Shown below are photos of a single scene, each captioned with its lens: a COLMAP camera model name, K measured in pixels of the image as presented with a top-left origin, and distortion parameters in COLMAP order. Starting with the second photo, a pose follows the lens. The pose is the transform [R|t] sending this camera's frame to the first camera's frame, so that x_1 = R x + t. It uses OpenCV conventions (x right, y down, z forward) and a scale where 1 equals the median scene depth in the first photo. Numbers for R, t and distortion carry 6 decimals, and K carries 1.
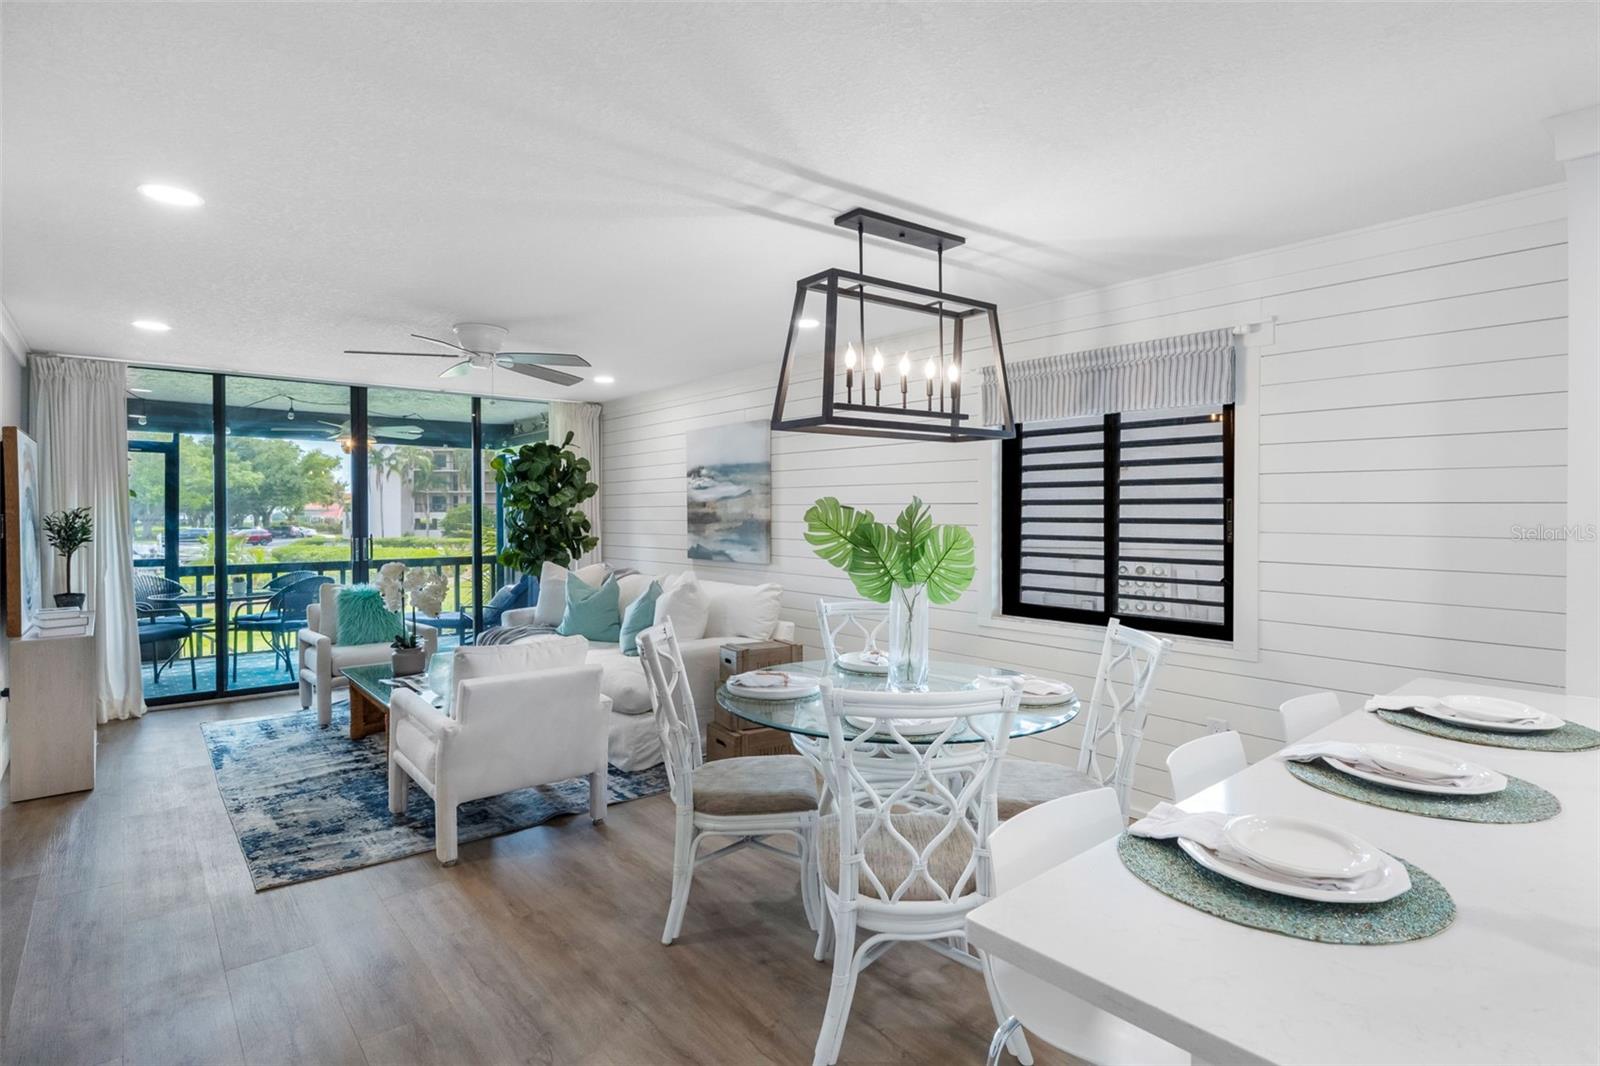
lens RADIAL K [[780.8, 0, 800.1], [0, 780.8, 536.2], [0, 0, 1]] dist [0.001496, -0.001158]
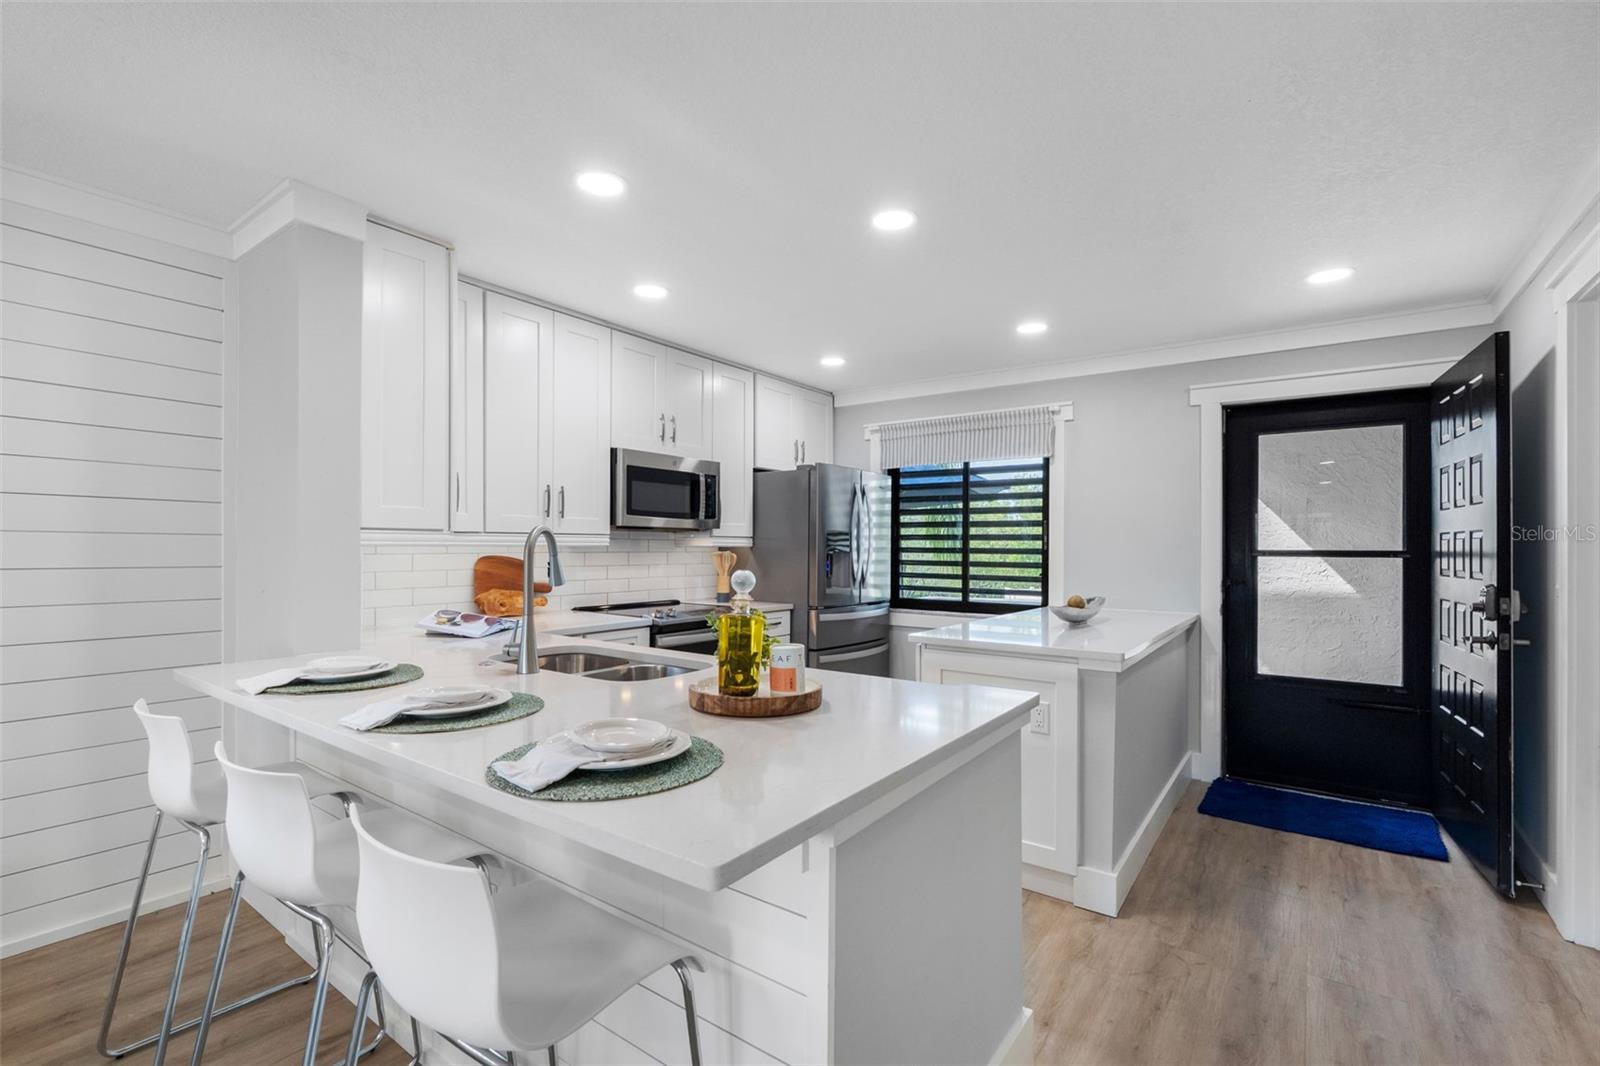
lens RADIAL K [[706.7, 0, 801.0], [0, 706.7, 545.1], [0, 0, 1]] dist [-0.001690, -0.000193]
pose [[-0.227202, 0.000567, 0.973847, -0.113046], [0.027006, 0.999619, 0.005719, 0.018012], [-0.973473, 0.027599, -0.227131, 0.193077]]
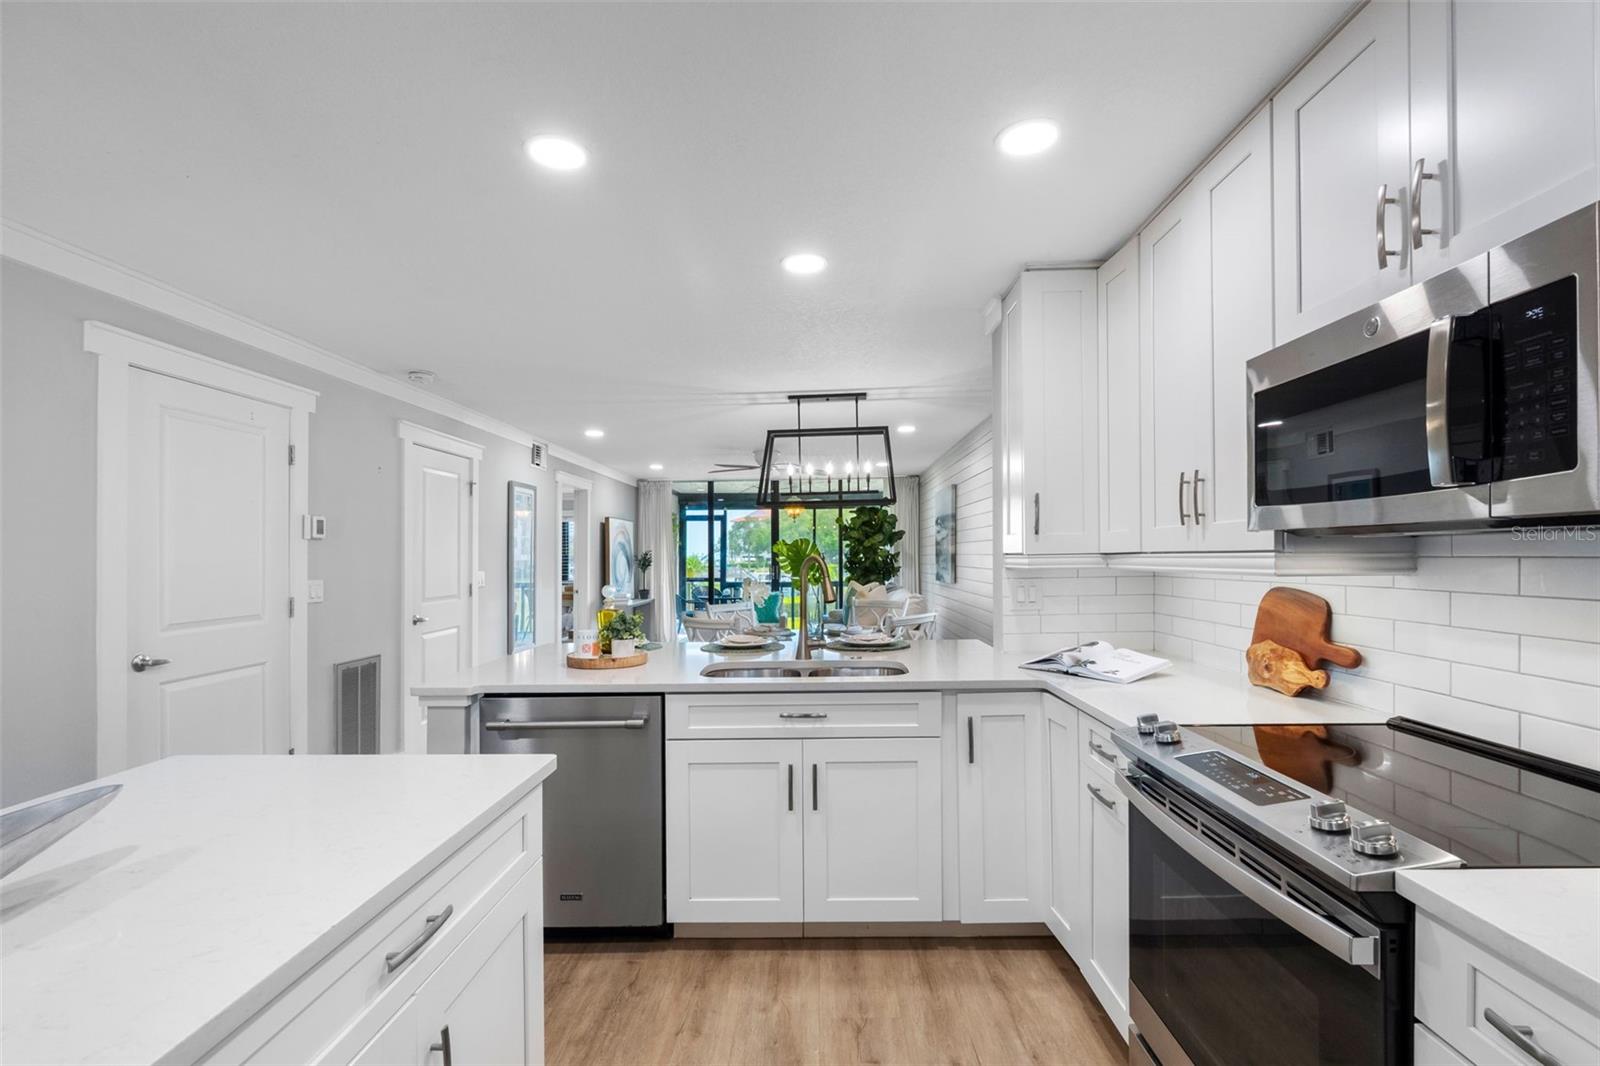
lens RADIAL K [[706.7, 0, 825.5], [0, 706.7, 552.5], [0, 0, 1]] dist [-0.001690, -0.000193]
pose [[0.759162, -0.009424, -0.650833, 0.666661], [-0.012121, 0.999517, -0.028612, 0.018904], [0.650789, 0.029610, 0.758681, -0.156132]]
